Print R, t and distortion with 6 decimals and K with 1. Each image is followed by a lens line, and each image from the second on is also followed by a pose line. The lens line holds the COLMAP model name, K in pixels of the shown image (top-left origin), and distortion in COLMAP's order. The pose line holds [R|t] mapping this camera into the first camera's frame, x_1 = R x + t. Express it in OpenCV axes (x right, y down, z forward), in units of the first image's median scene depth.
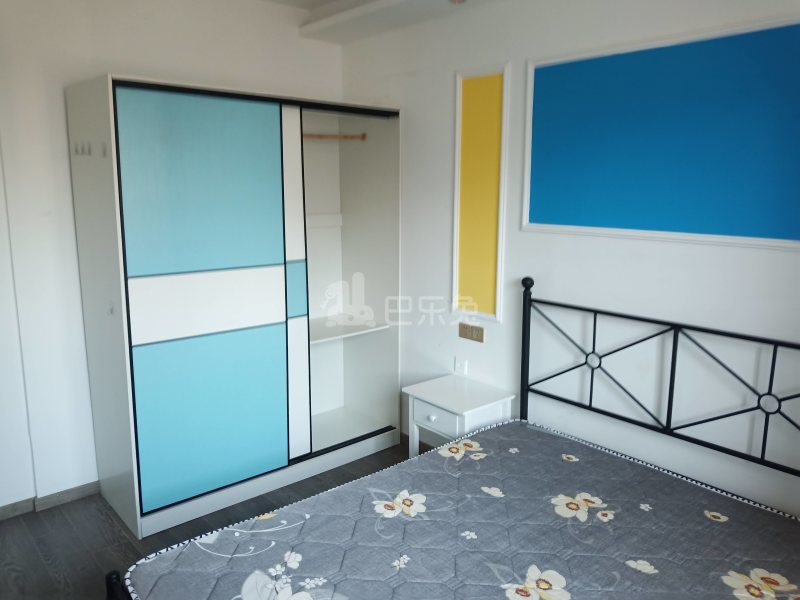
lens RADIAL K [[622.5, 0, 406.2], [0, 622.5, 295.7], [0, 0, 1]] dist [0.012506, -0.002512]
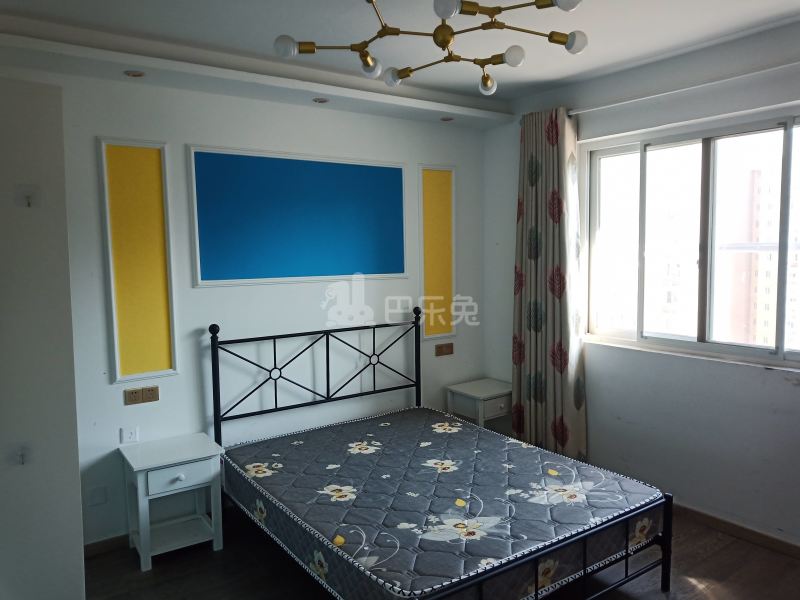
lens RADIAL K [[622.5, 0, 402.7], [0, 622.5, 300.6], [0, 0, 1]] dist [0.012506, -0.002512]
pose [[0.095368, -0.090116, 0.991355, -1.094866], [0.197745, 0.977761, 0.069857, -0.100105], [-0.975603, 0.189374, 0.111067, 0.588984]]
